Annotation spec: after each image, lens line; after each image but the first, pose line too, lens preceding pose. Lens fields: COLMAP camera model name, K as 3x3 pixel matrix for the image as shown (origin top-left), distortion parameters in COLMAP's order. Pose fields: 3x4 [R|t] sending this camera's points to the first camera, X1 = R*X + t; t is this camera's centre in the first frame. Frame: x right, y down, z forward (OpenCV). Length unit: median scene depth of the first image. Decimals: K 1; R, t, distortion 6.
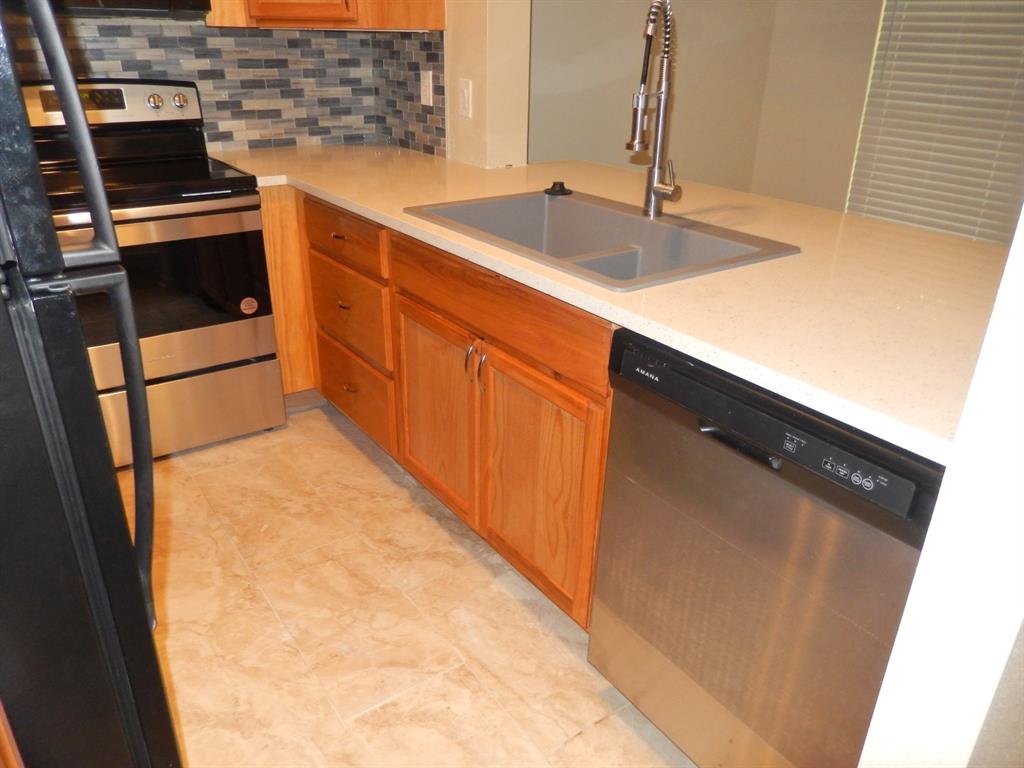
lens RADIAL K [[767.9, 0, 508.9], [0, 767.9, 378.6], [0, 0, 1]] dist [-0.003429, 0.007220]
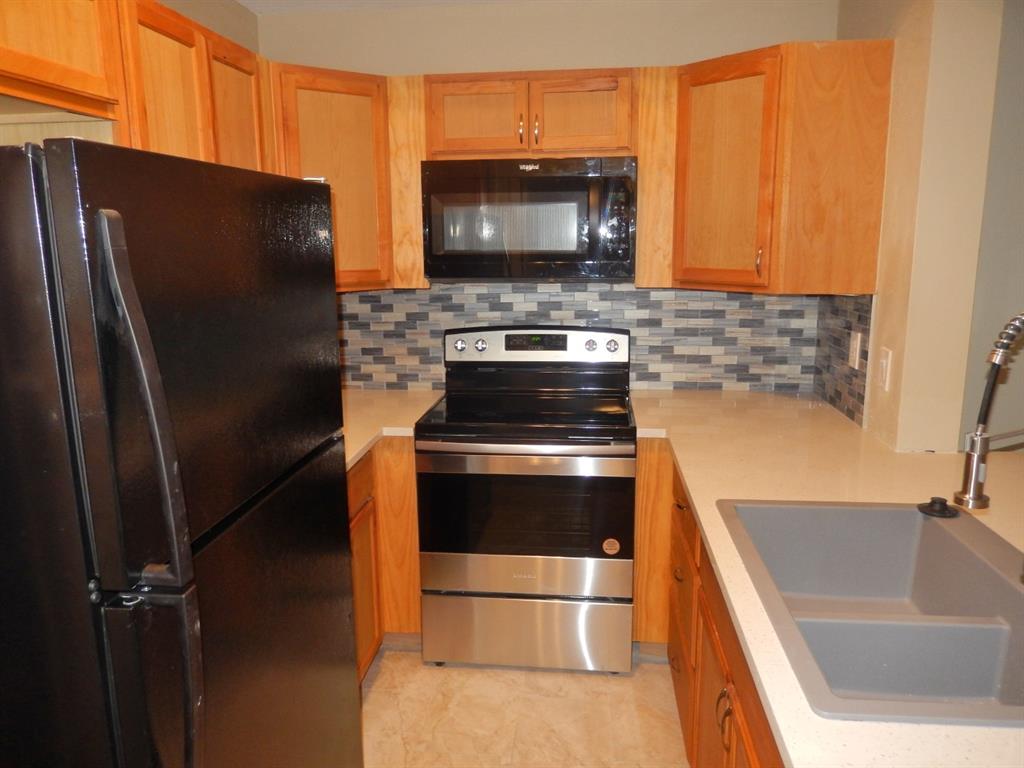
lens RADIAL K [[767.9, 0, 516.2], [0, 767.9, 379.9], [0, 0, 1]] dist [-0.003429, 0.007220]
pose [[0.755709, 0.104567, -0.646506, 0.177154], [-0.249962, 0.958492, -0.137155, -0.119629], [0.605329, 0.265252, 0.750479, 0.089539]]
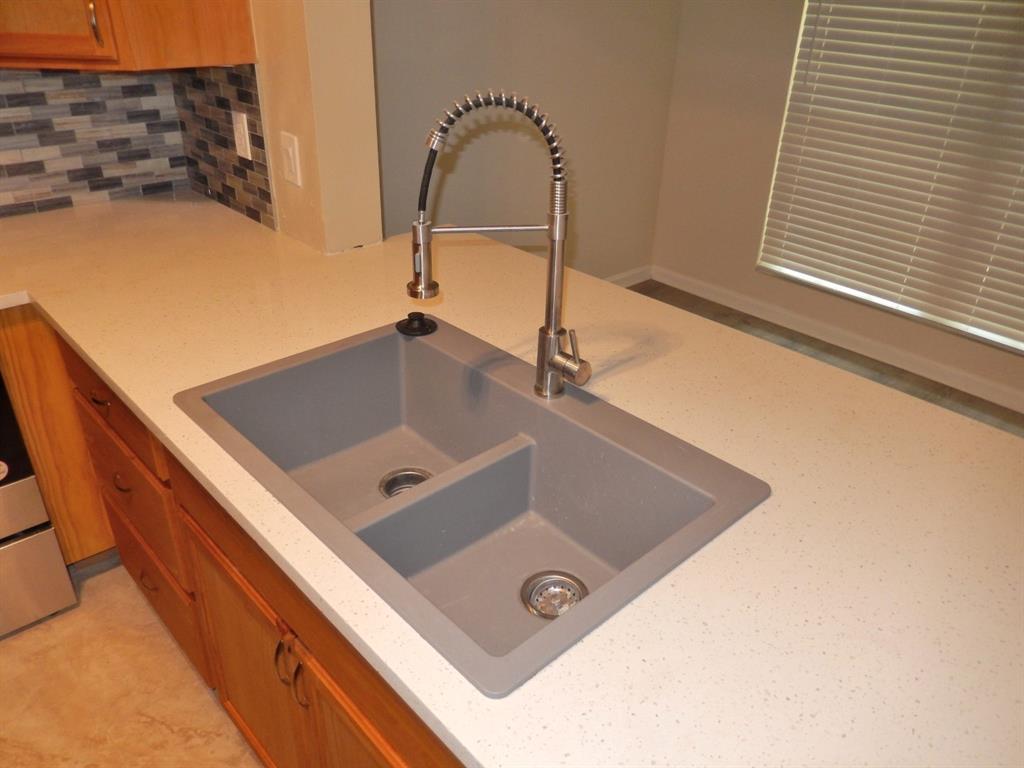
lens RADIAL K [[767.9, 0, 506.0], [0, 767.9, 377.1], [0, 0, 1]] dist [-0.003429, 0.007220]
pose [[0.992008, -0.053136, 0.114437, 0.047740], [0.044249, 0.995904, 0.078850, -0.191168], [-0.118158, -0.073156, 0.990296, 0.217681]]
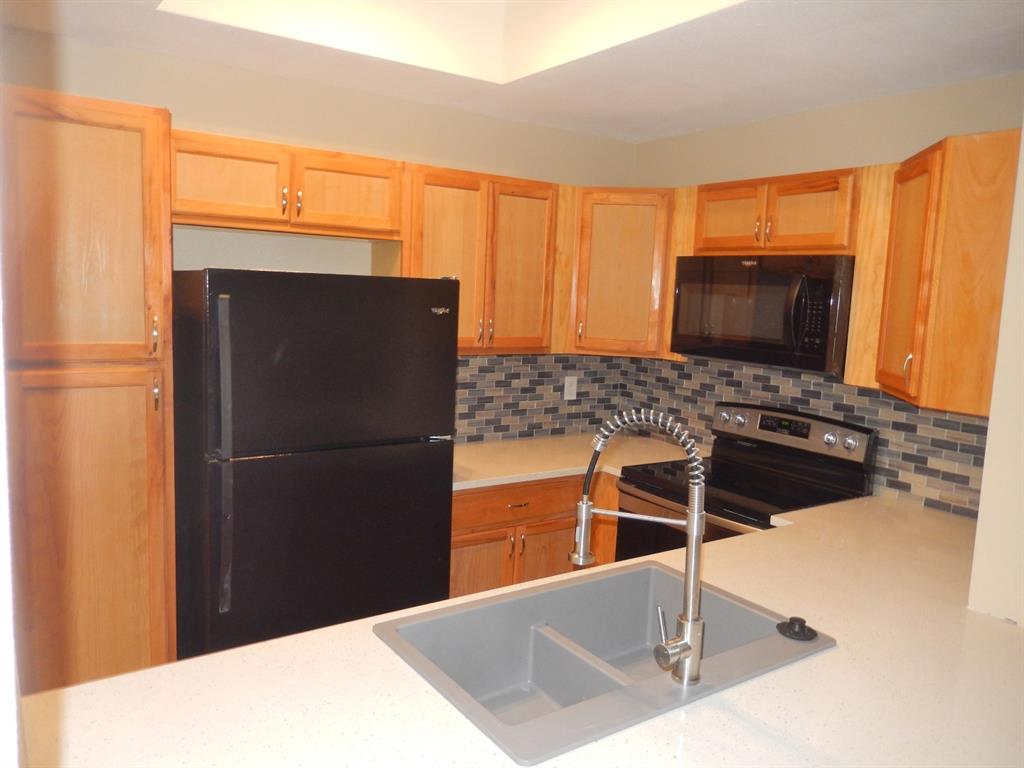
lens RADIAL K [[767.9, 0, 514.8], [0, 767.9, 384.3], [0, 0, 1]] dist [-0.003429, 0.007220]
pose [[-0.008462, 0.113100, -0.993548, 0.591478], [-0.447876, 0.887922, 0.104891, -0.314833], [0.894055, 0.445874, 0.043141, 0.464418]]
